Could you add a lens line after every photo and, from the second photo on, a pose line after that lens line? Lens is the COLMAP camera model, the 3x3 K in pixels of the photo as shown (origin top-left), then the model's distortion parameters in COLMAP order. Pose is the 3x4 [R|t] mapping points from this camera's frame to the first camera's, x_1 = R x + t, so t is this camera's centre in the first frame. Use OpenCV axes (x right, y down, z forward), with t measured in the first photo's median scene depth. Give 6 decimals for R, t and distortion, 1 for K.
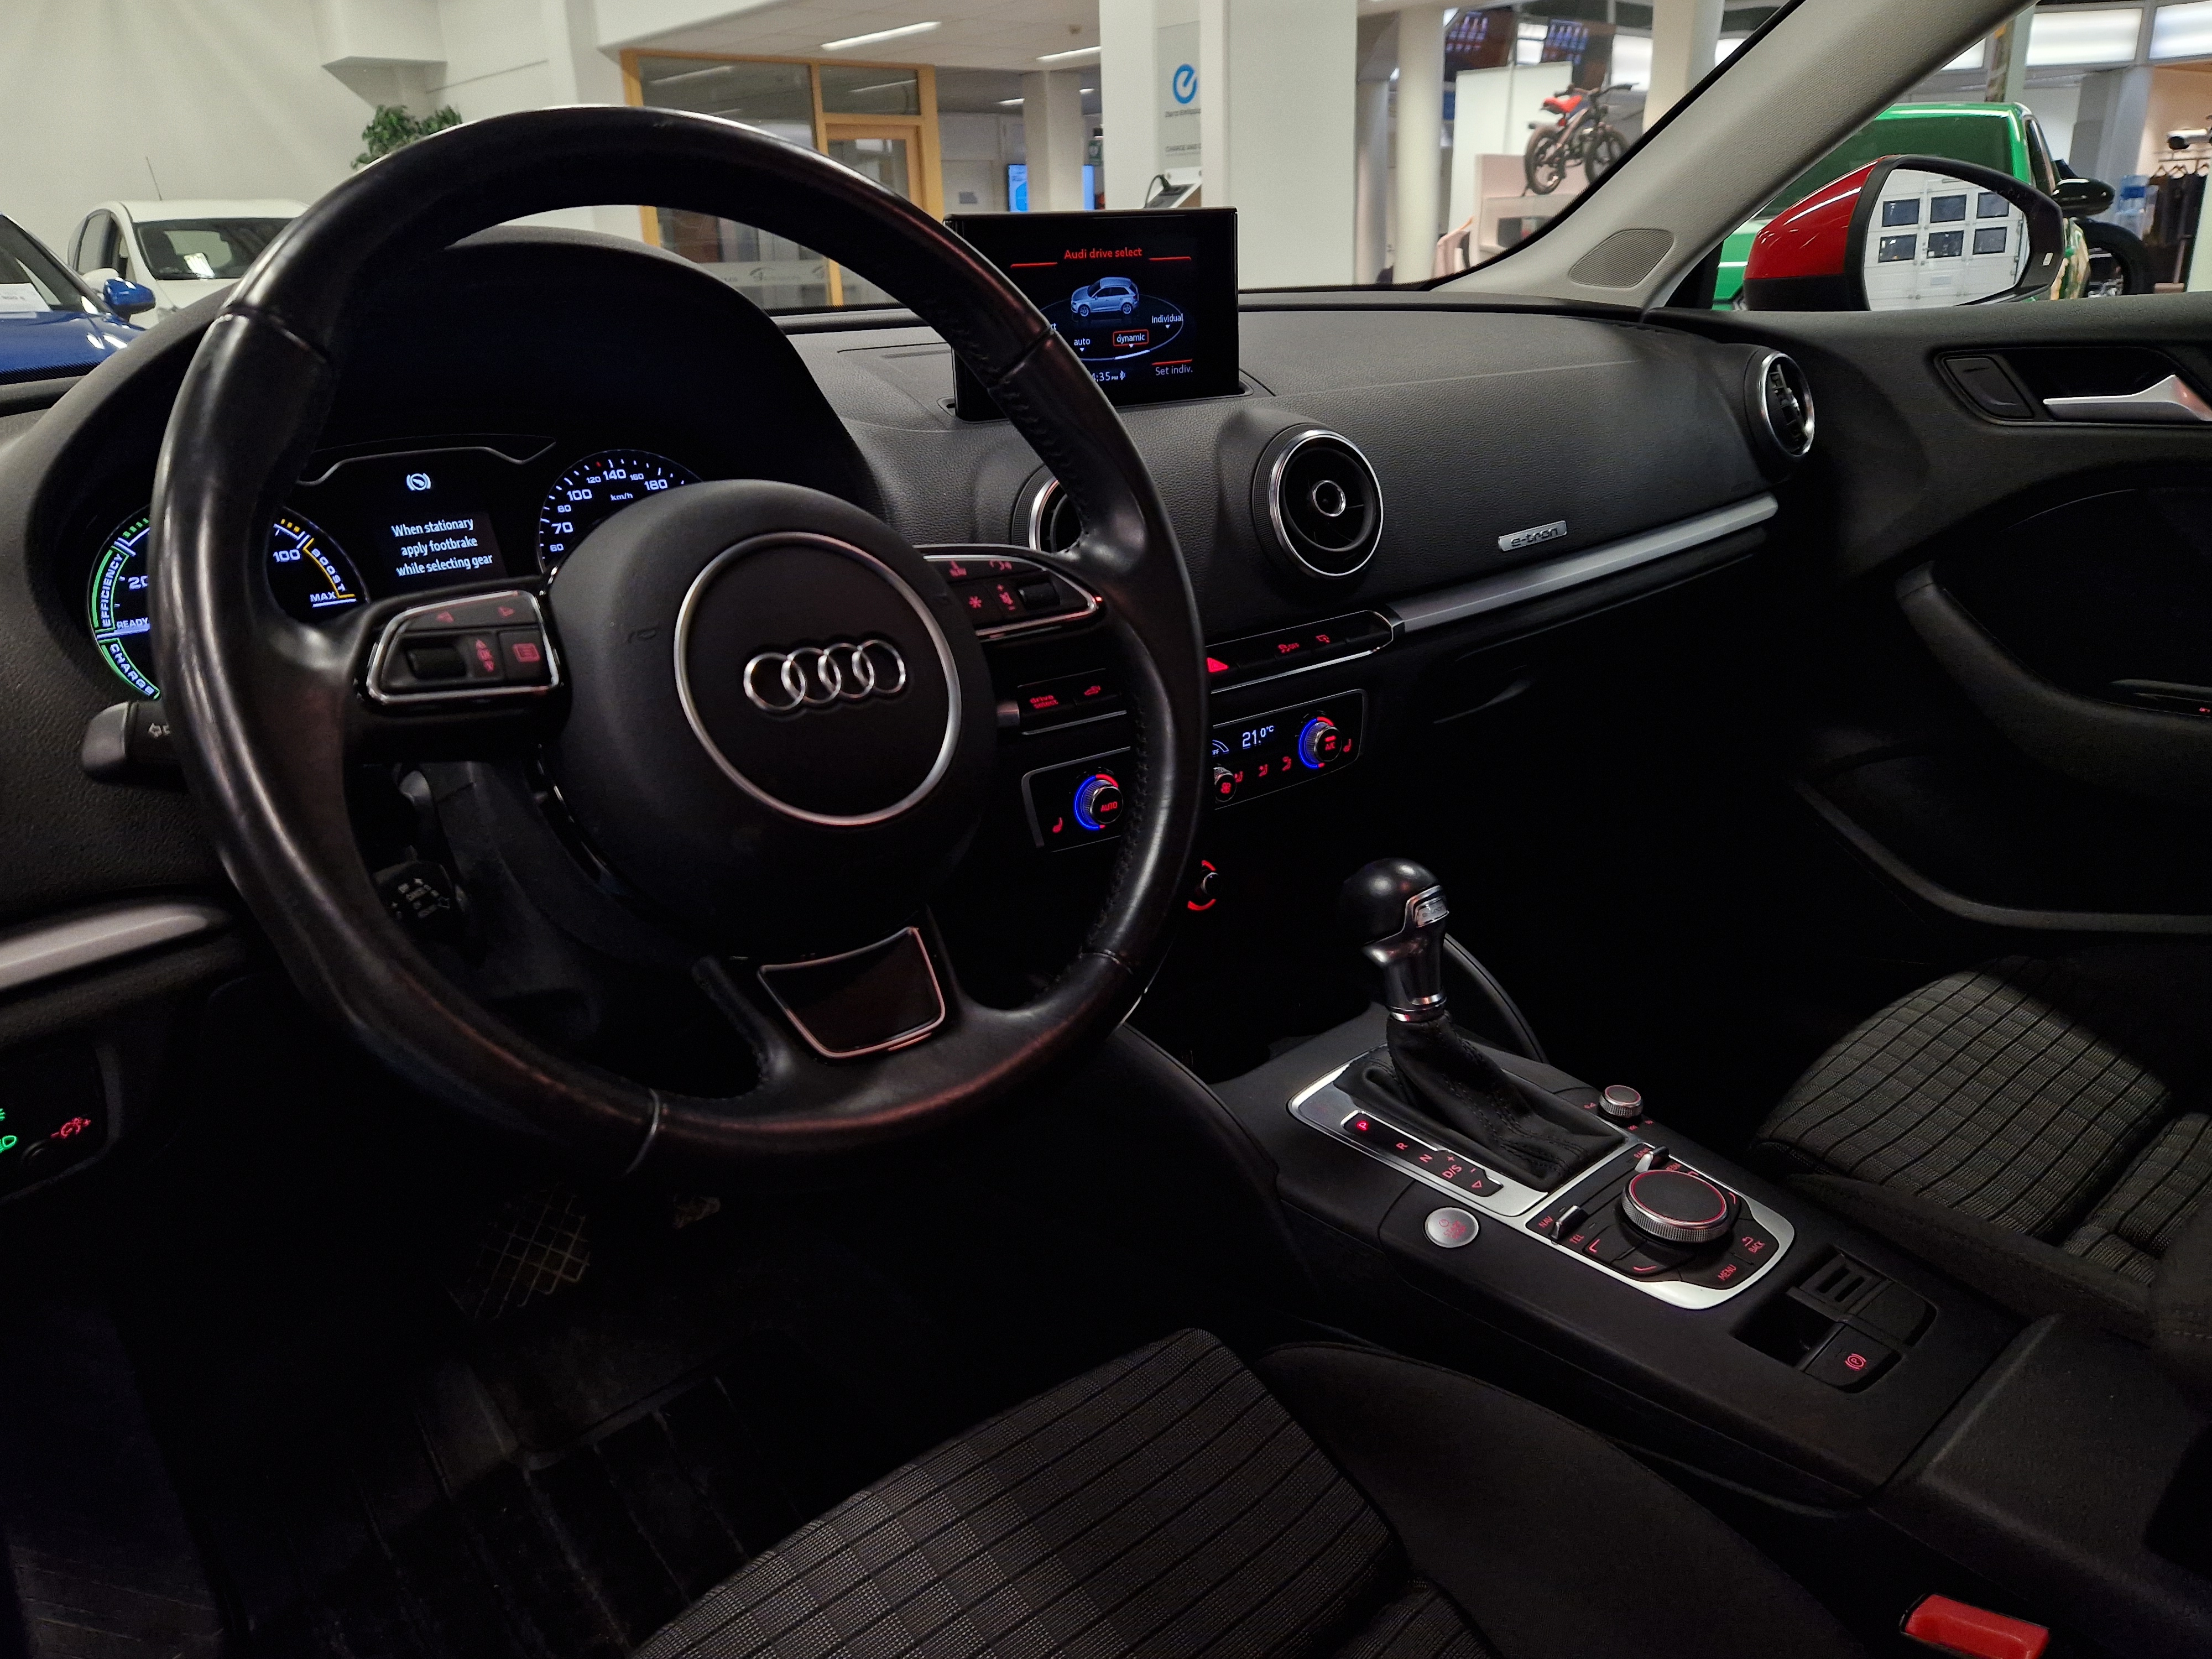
lens RADIAL K [[1631.3, 0, 1105.1], [0, 1631.3, 814.5], [0, 0, 1]] dist [0.045713, -0.006030]
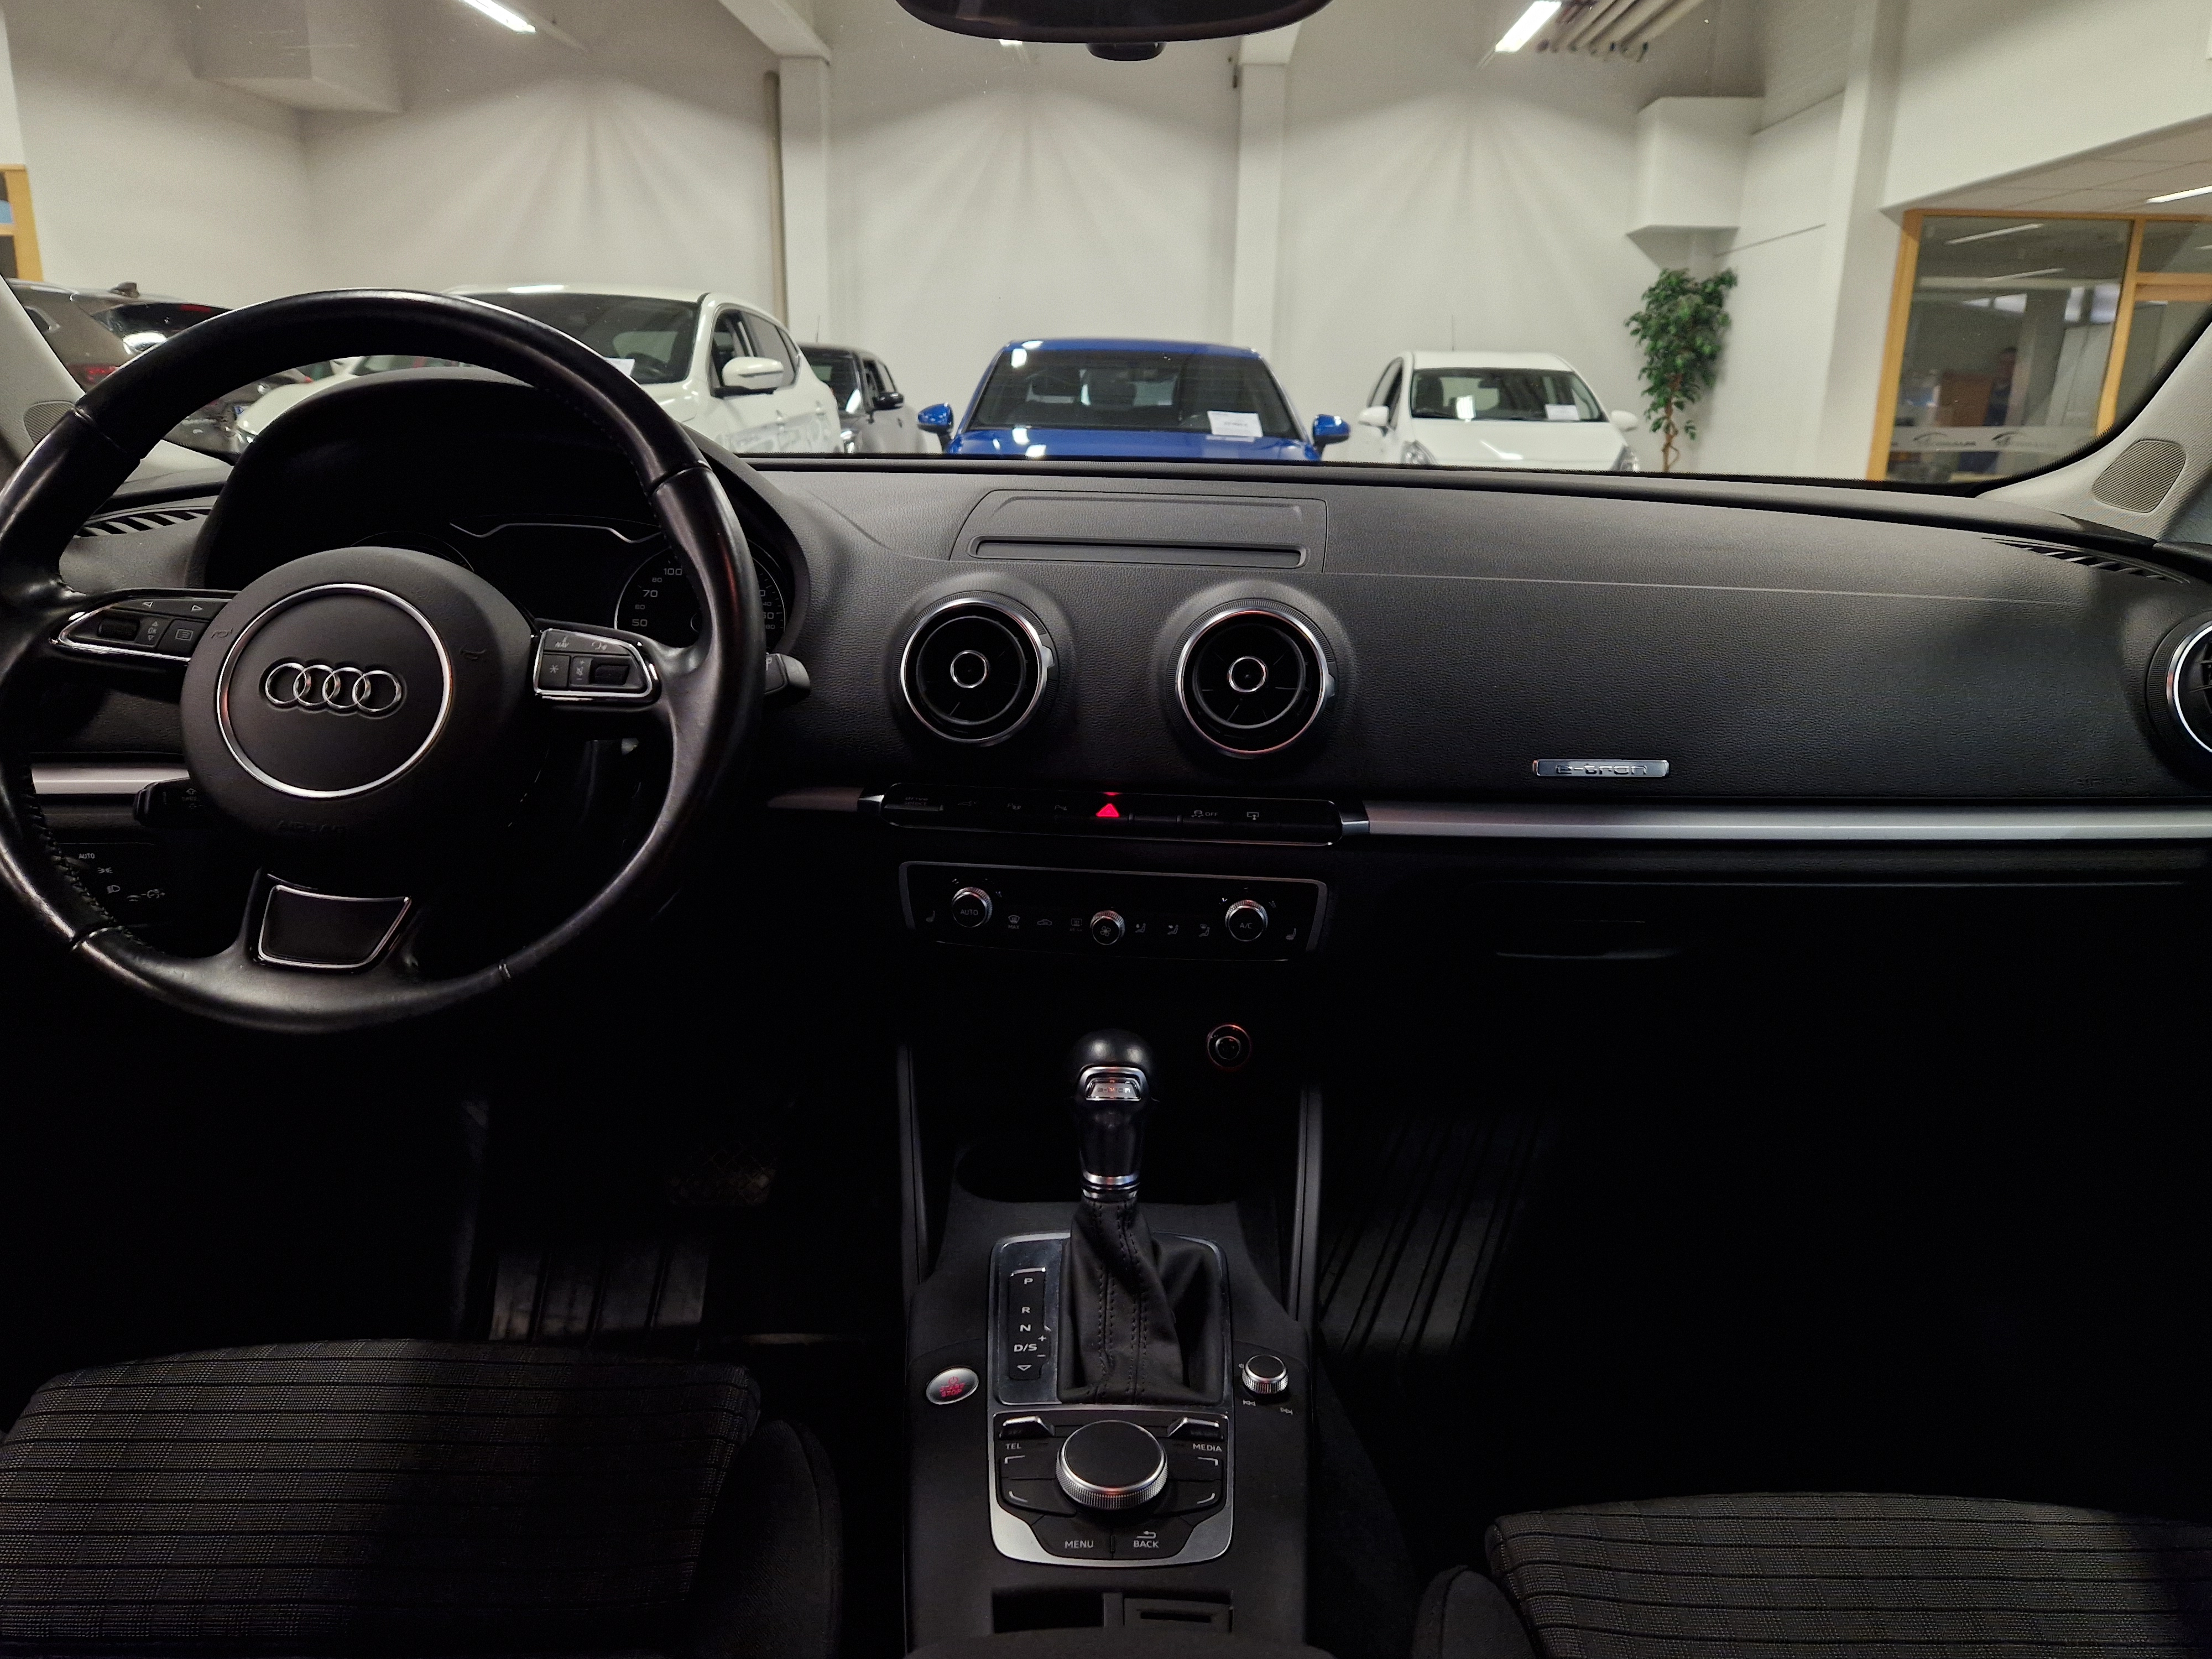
lens RADIAL K [[1645.7, 0, 1106.0], [0, 1645.7, 829.5], [0, 0, 1]] dist [0.048750, -0.077992]
pose [[0.725405, 0.218042, -0.652875, 0.560838], [-0.267287, 0.963299, 0.024734, -0.079554], [0.634307, 0.156563, 0.757062, 0.161565]]
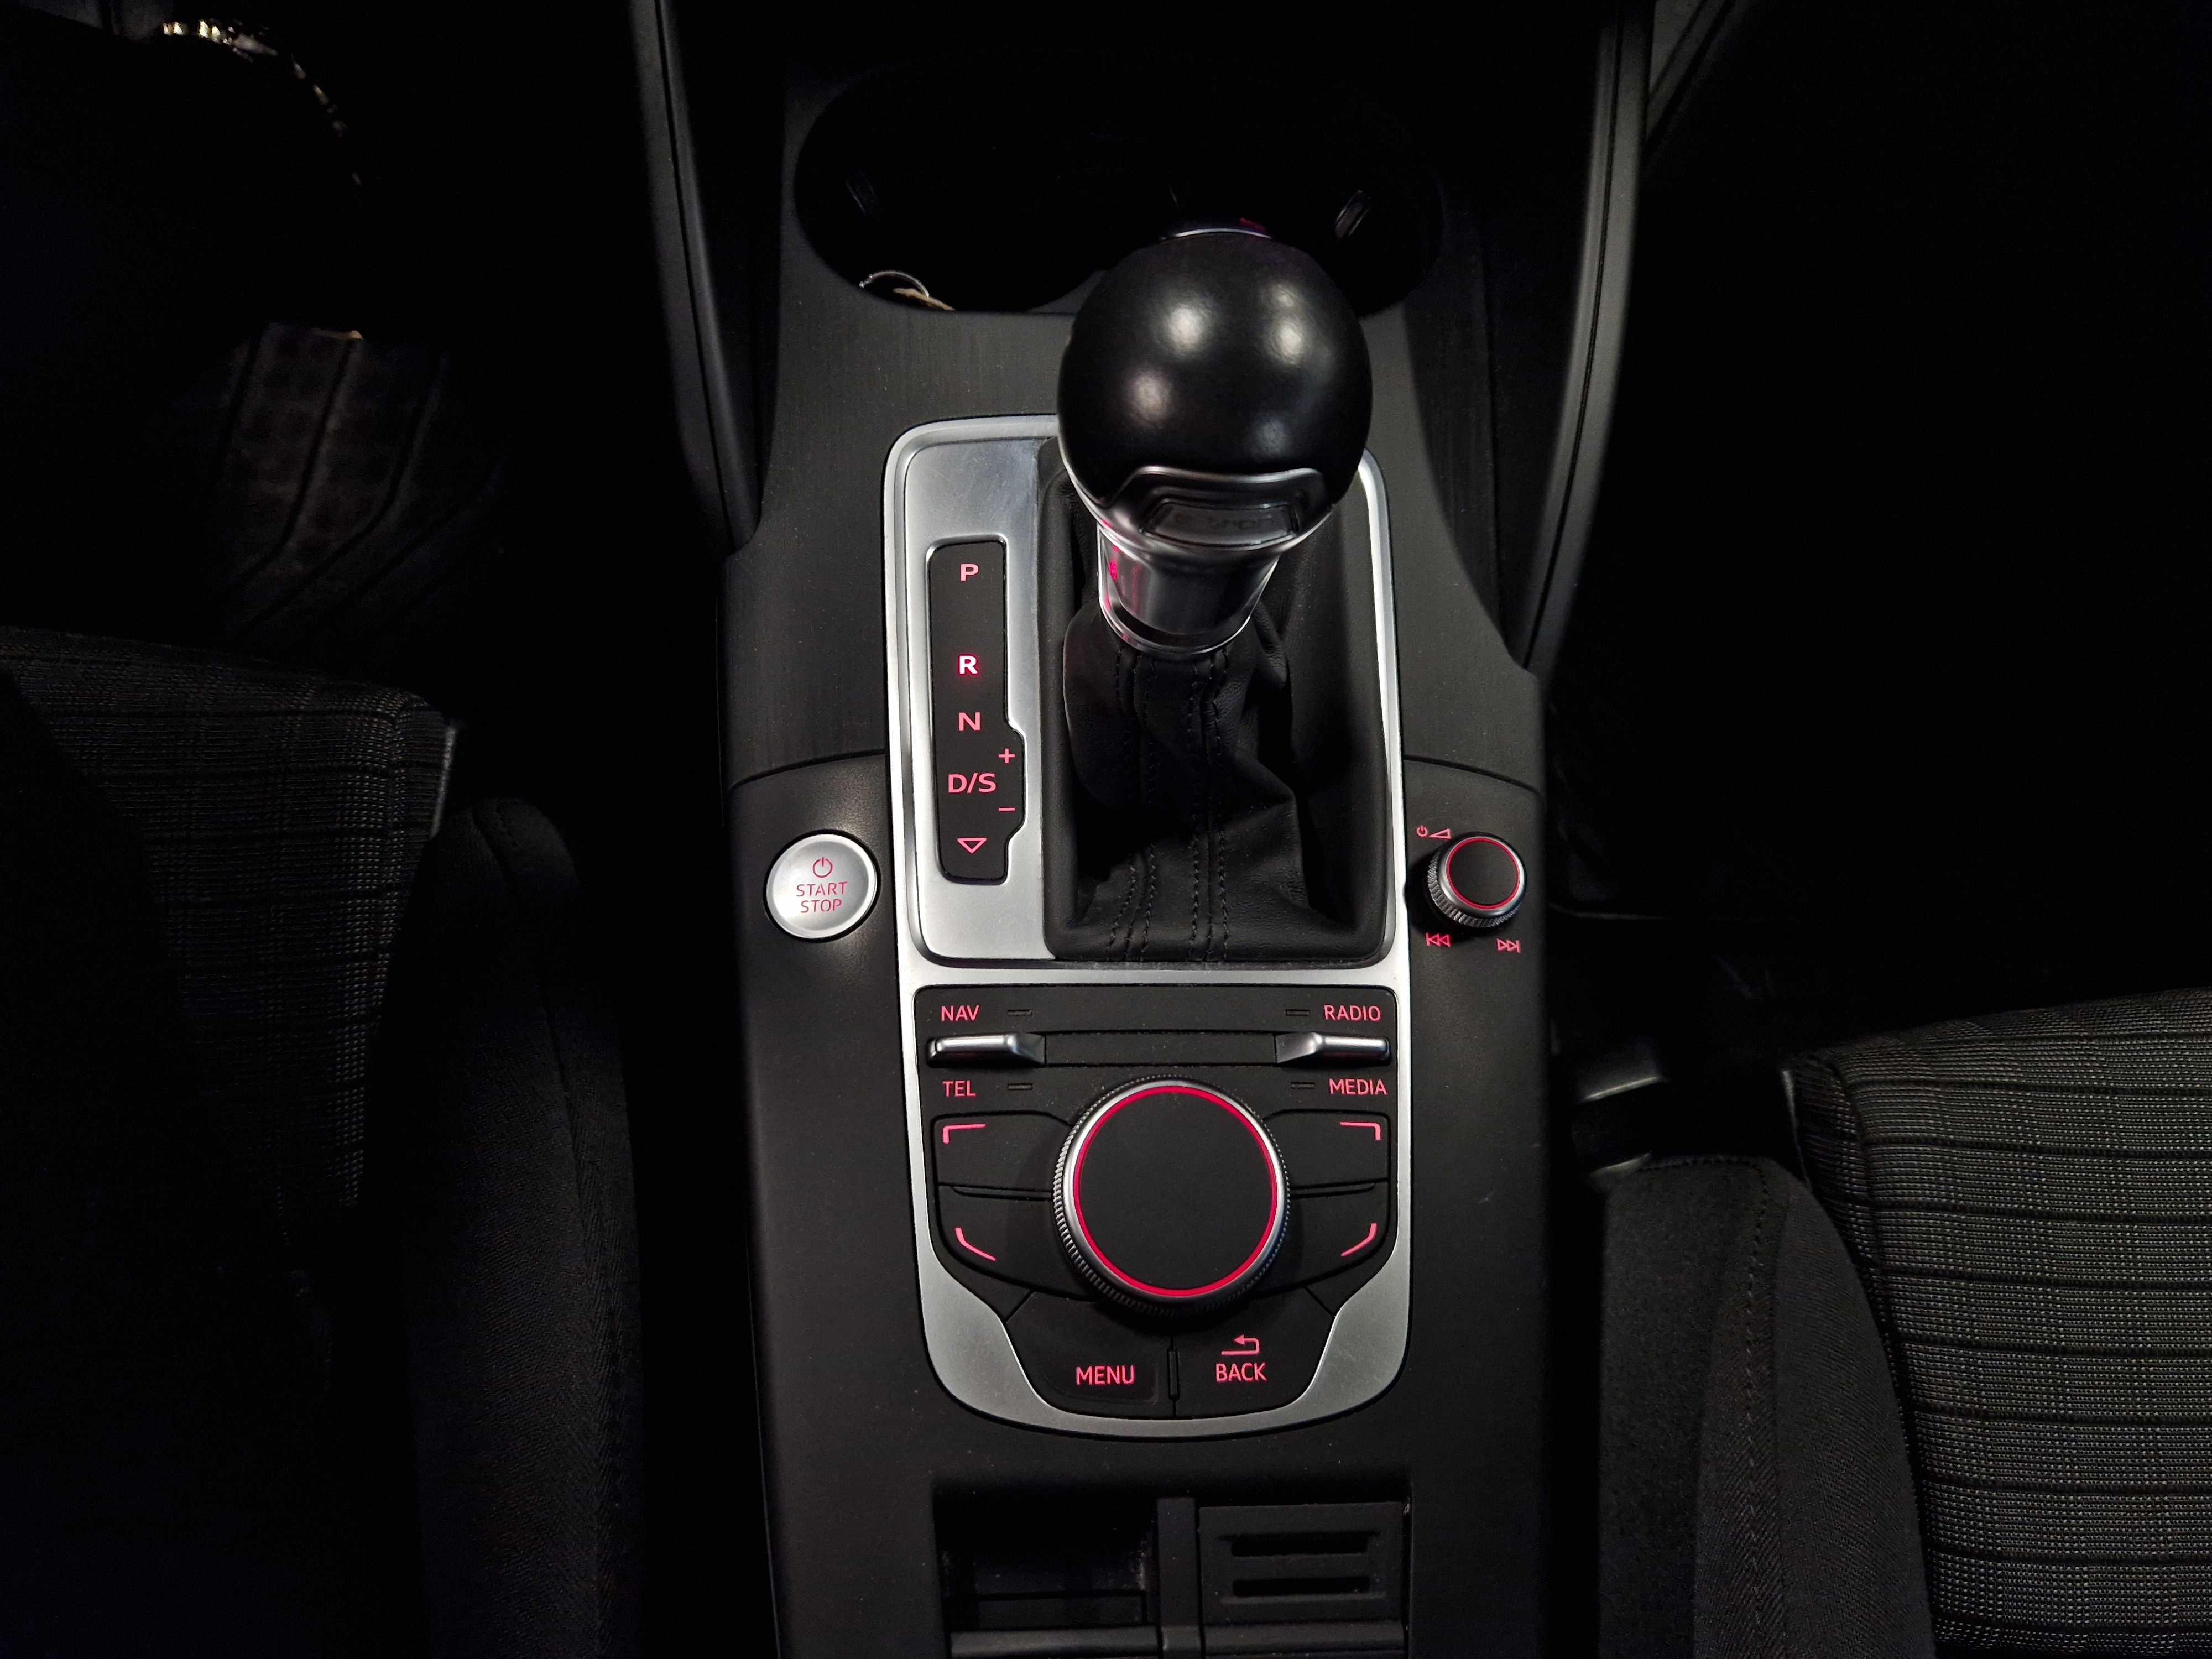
lens RADIAL K [[1645.7, 0, 1106.0], [0, 1645.7, 829.5], [0, 0, 1]] dist [0.048750, -0.077992]
pose [[0.738842, 0.642312, -0.203835, 0.233795], [-0.309393, 0.592043, 0.744151, -0.089259], [0.598656, -0.486745, 0.636153, 0.492116]]
